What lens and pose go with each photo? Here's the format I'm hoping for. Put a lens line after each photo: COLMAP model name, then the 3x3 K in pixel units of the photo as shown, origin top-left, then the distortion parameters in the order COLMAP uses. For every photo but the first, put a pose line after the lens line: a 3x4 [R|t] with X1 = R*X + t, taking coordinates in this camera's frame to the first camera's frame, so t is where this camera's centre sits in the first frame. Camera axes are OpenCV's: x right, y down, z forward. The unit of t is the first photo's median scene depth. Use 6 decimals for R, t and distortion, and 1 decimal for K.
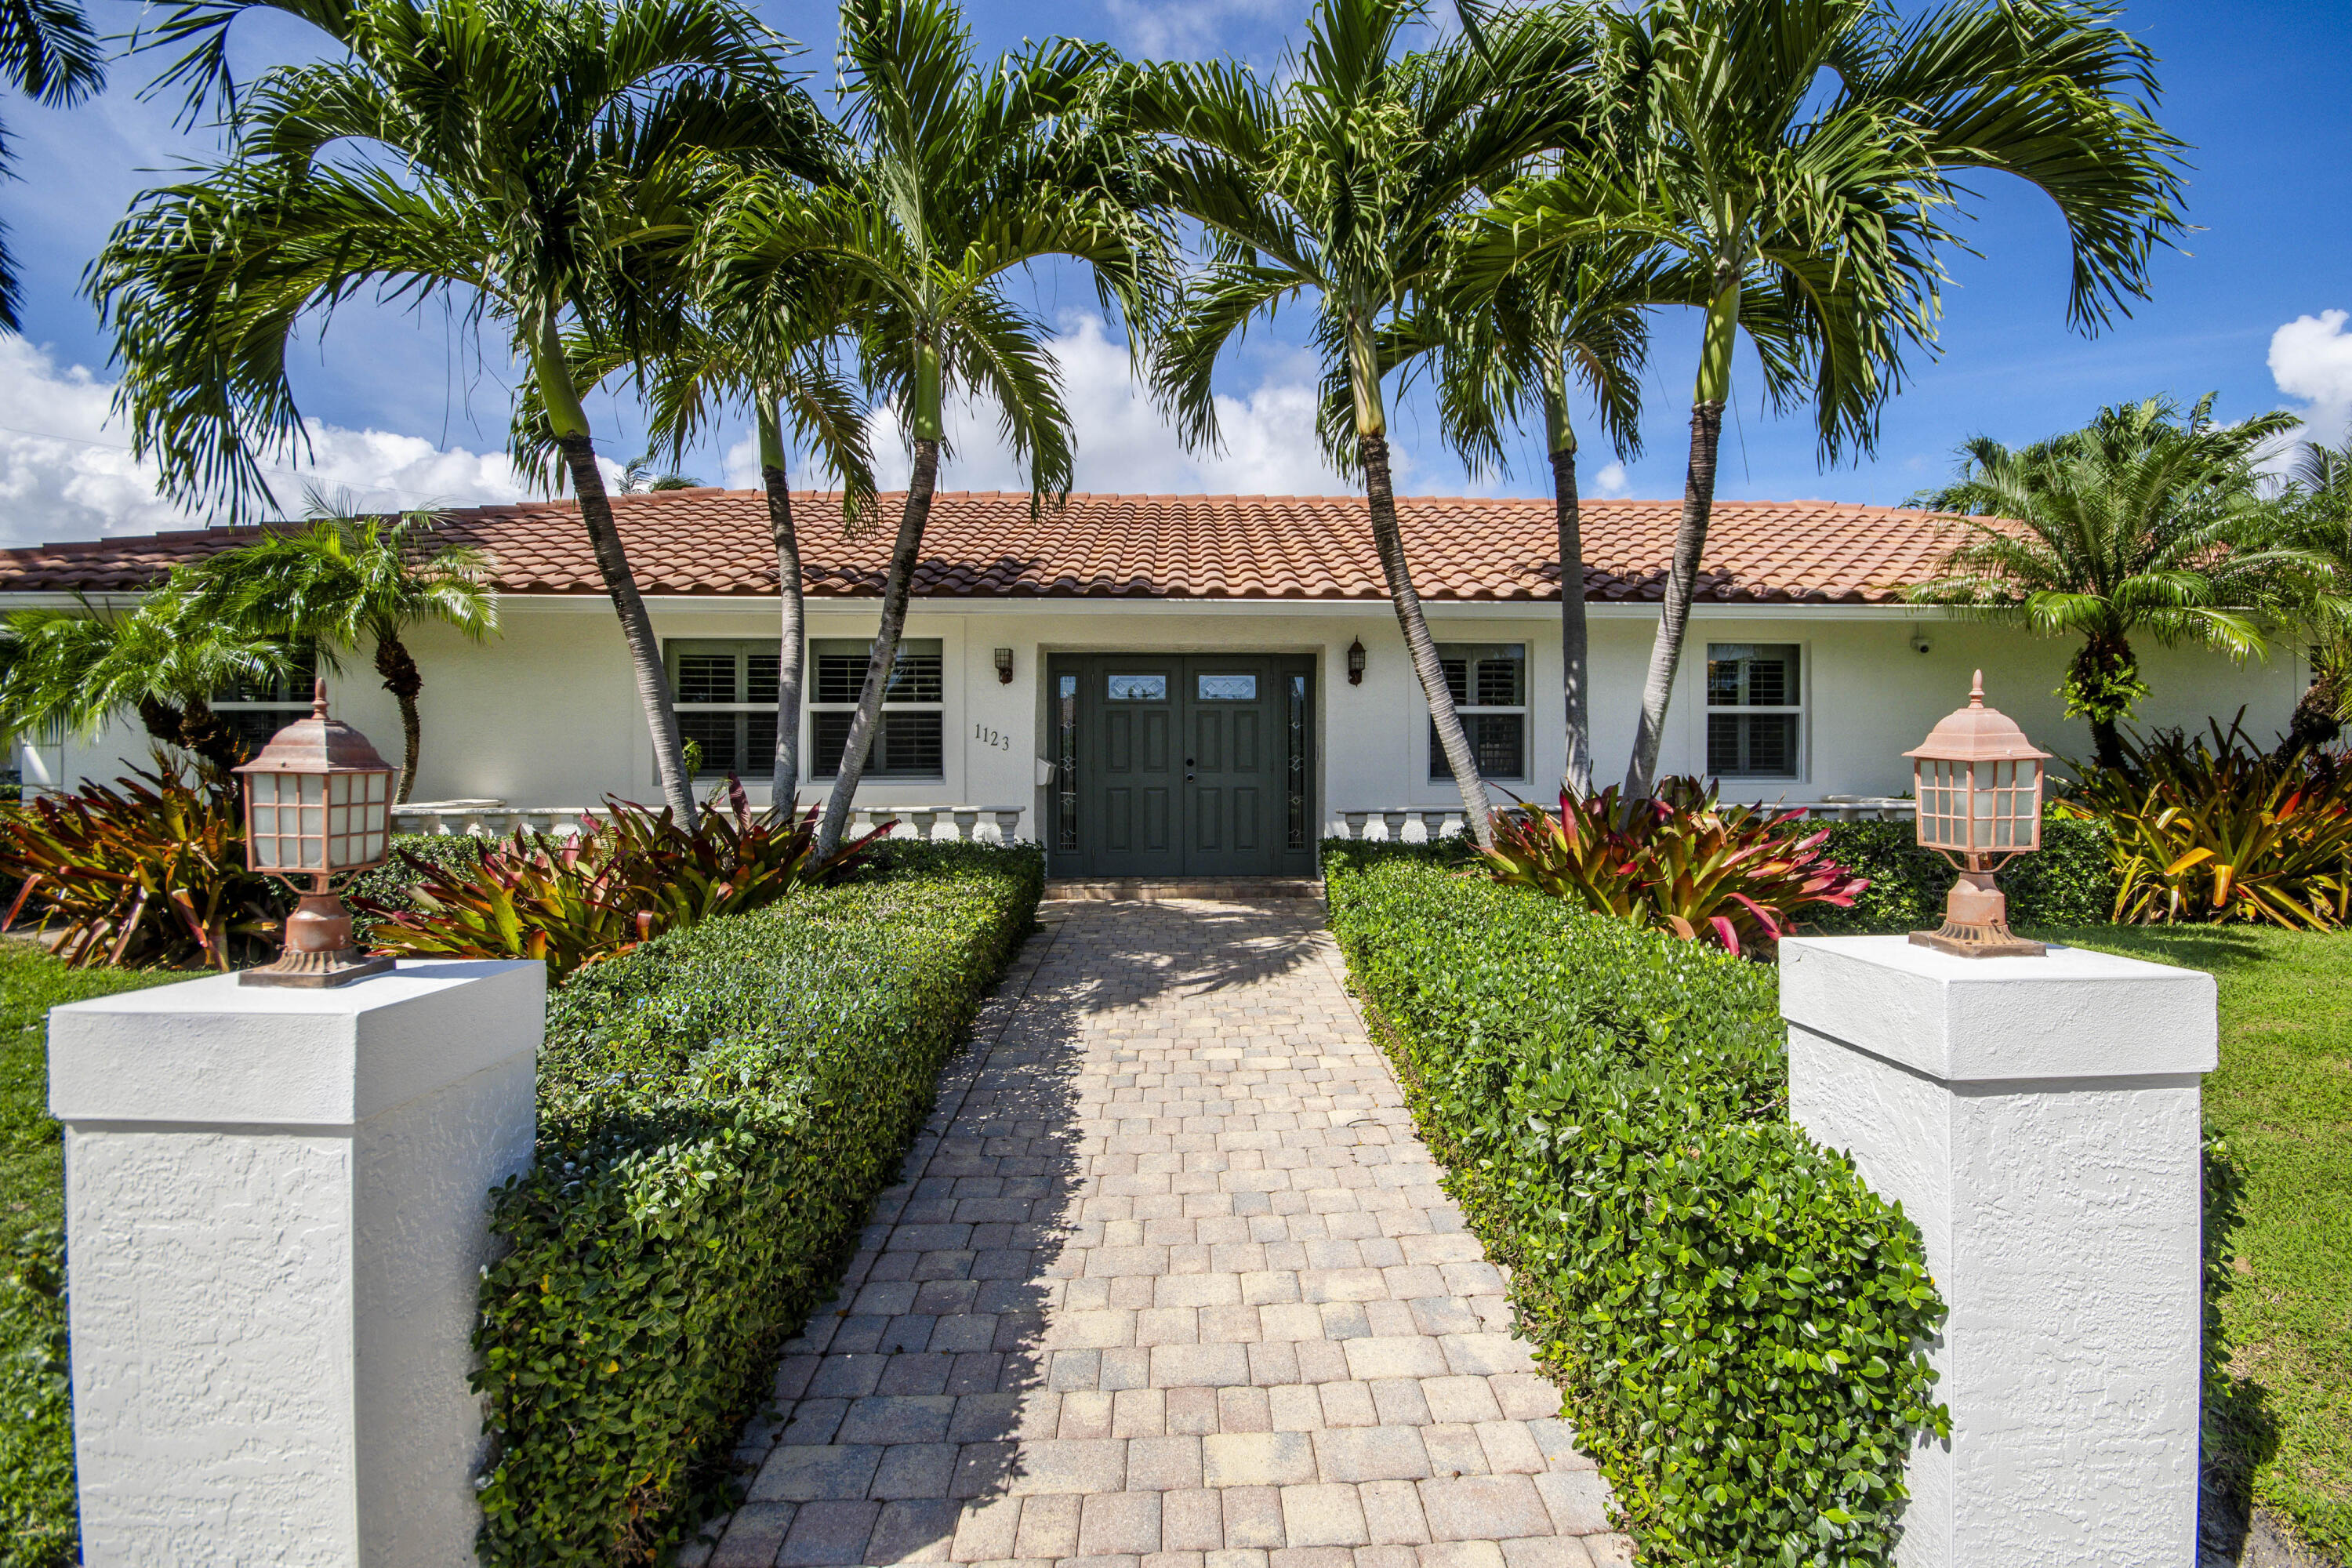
lens RADIAL K [[1045.5, 0, 1229.2], [0, 1045.5, 776.8], [0, 0, 1]] dist [-0.002473, -0.000562]
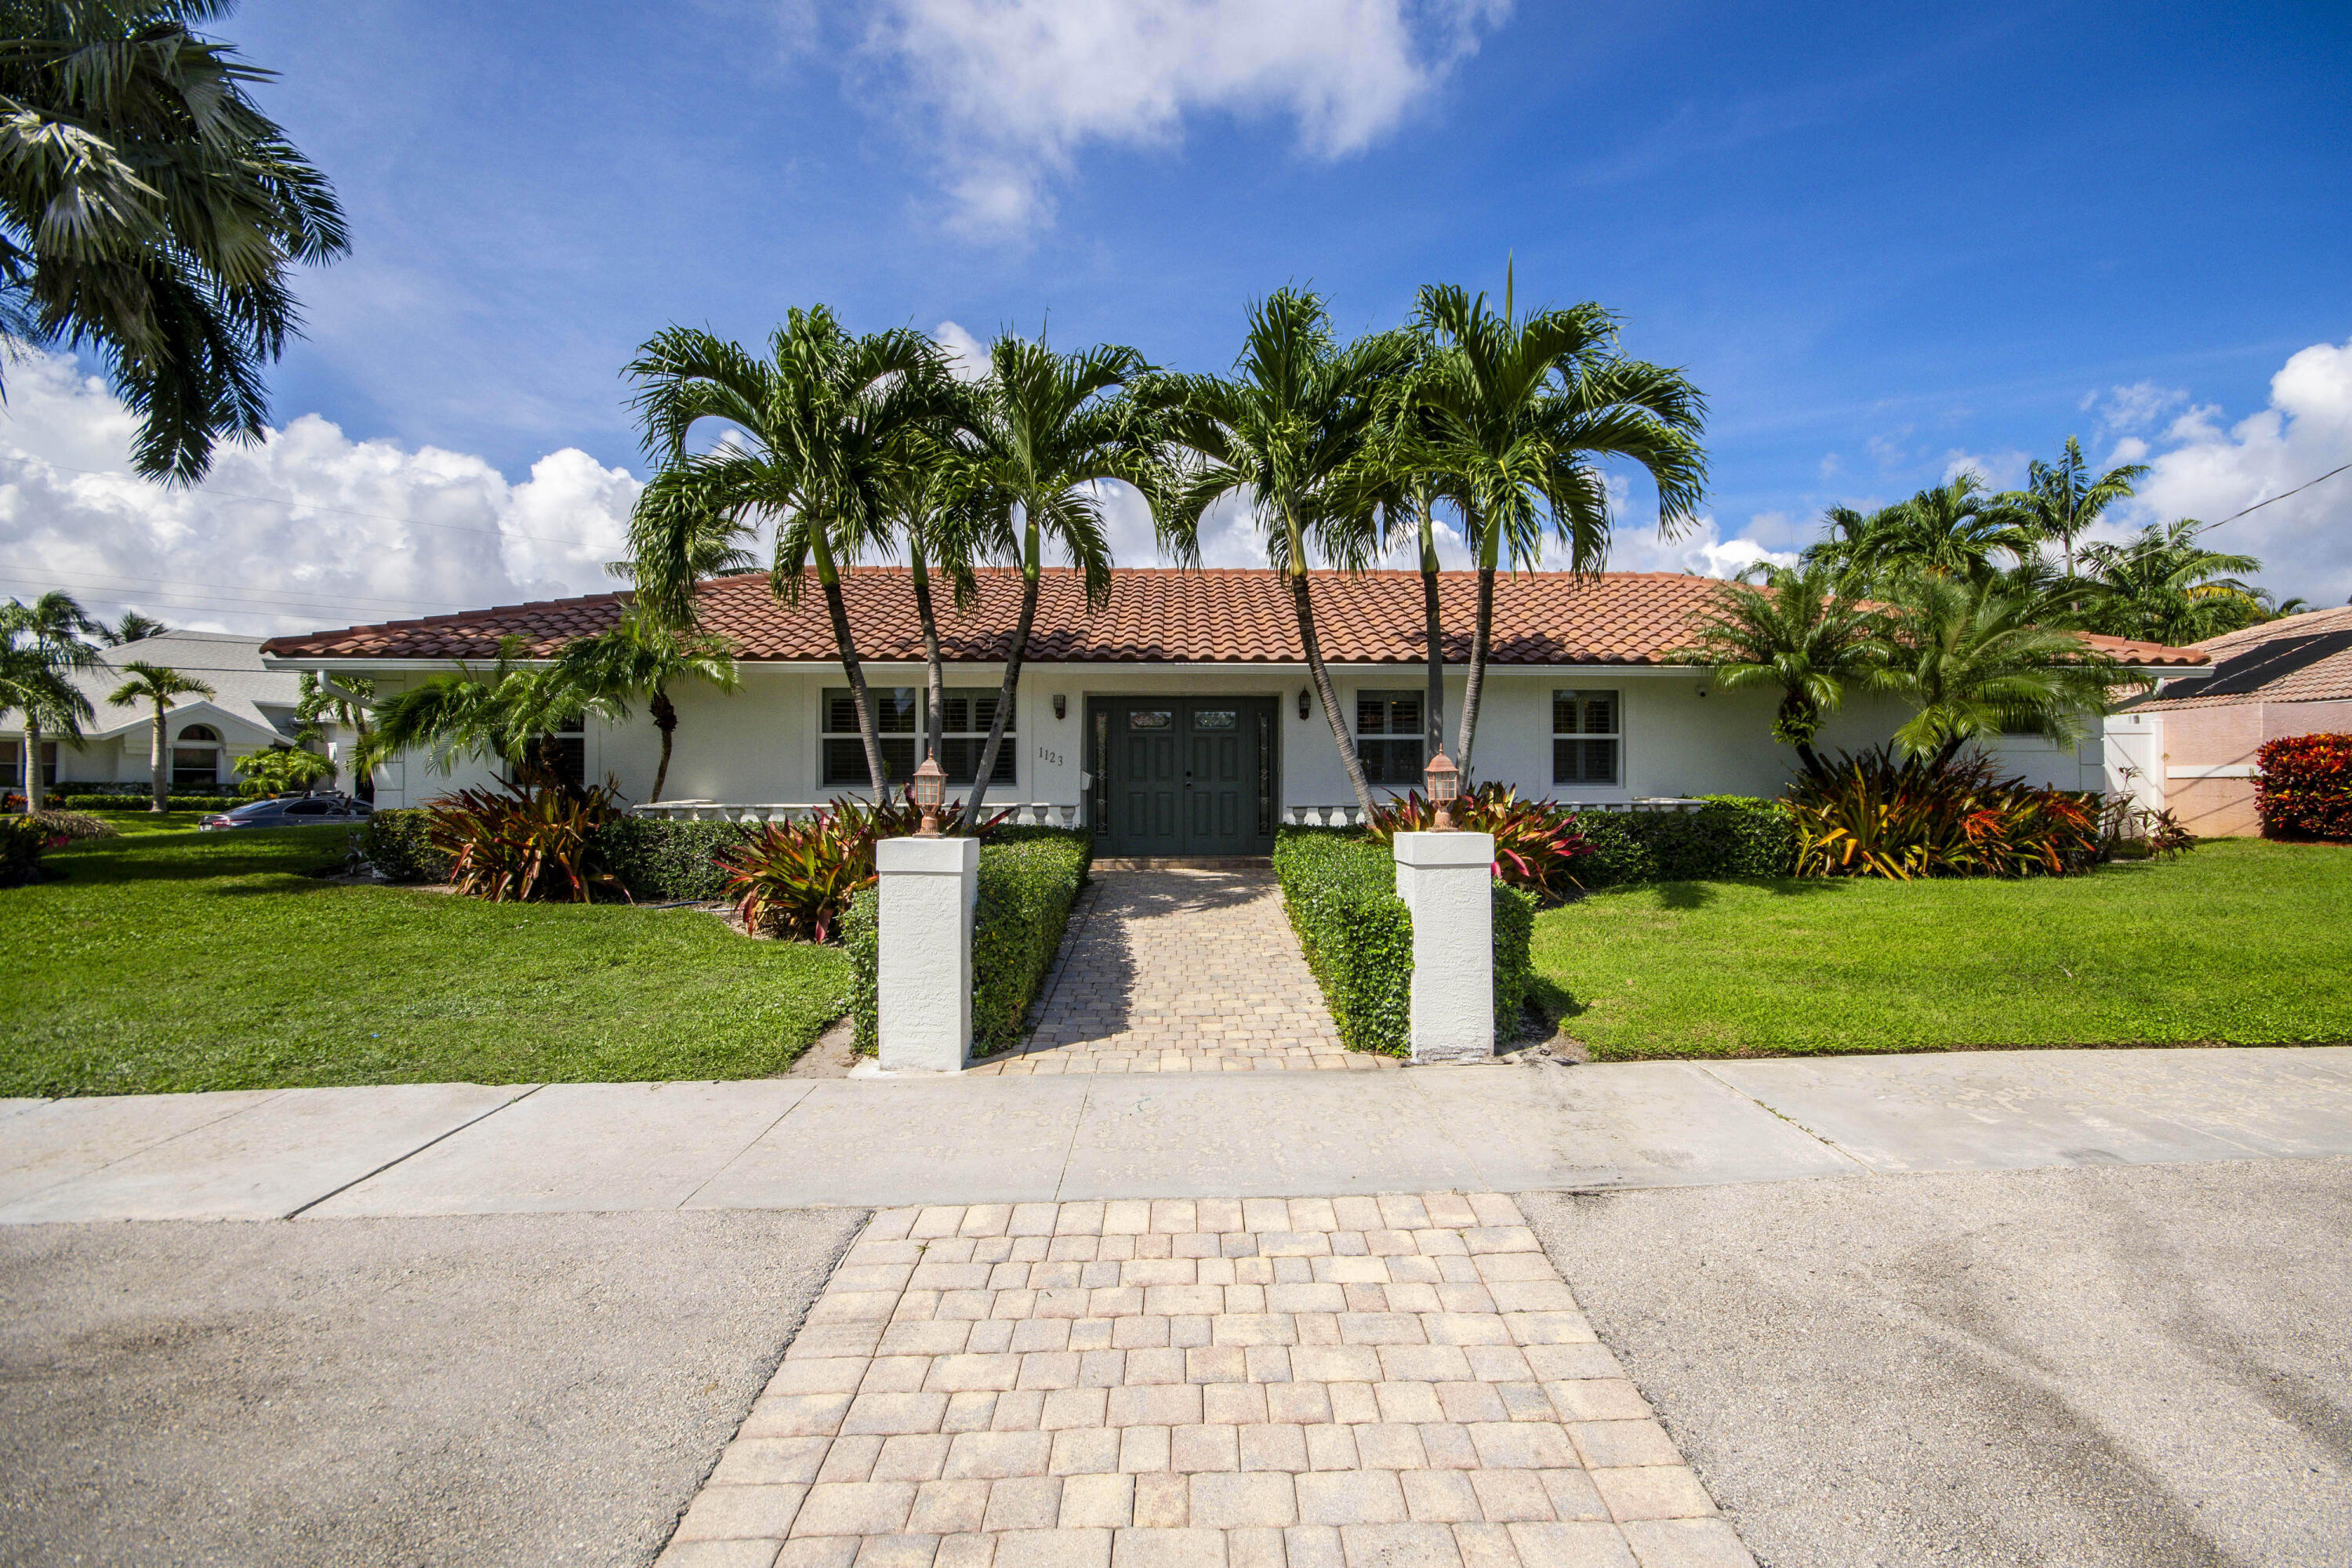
lens RADIAL K [[1045.5, 0, 1229.2], [0, 1045.5, 776.8], [0, 0, 1]] dist [-0.002473, -0.000562]
pose [[0.999994, -0.000649, 0.003541, 0.015075], [0.000692, 0.999926, -0.012150, 0.009216], [-0.003533, 0.012152, 0.999920, -0.506247]]
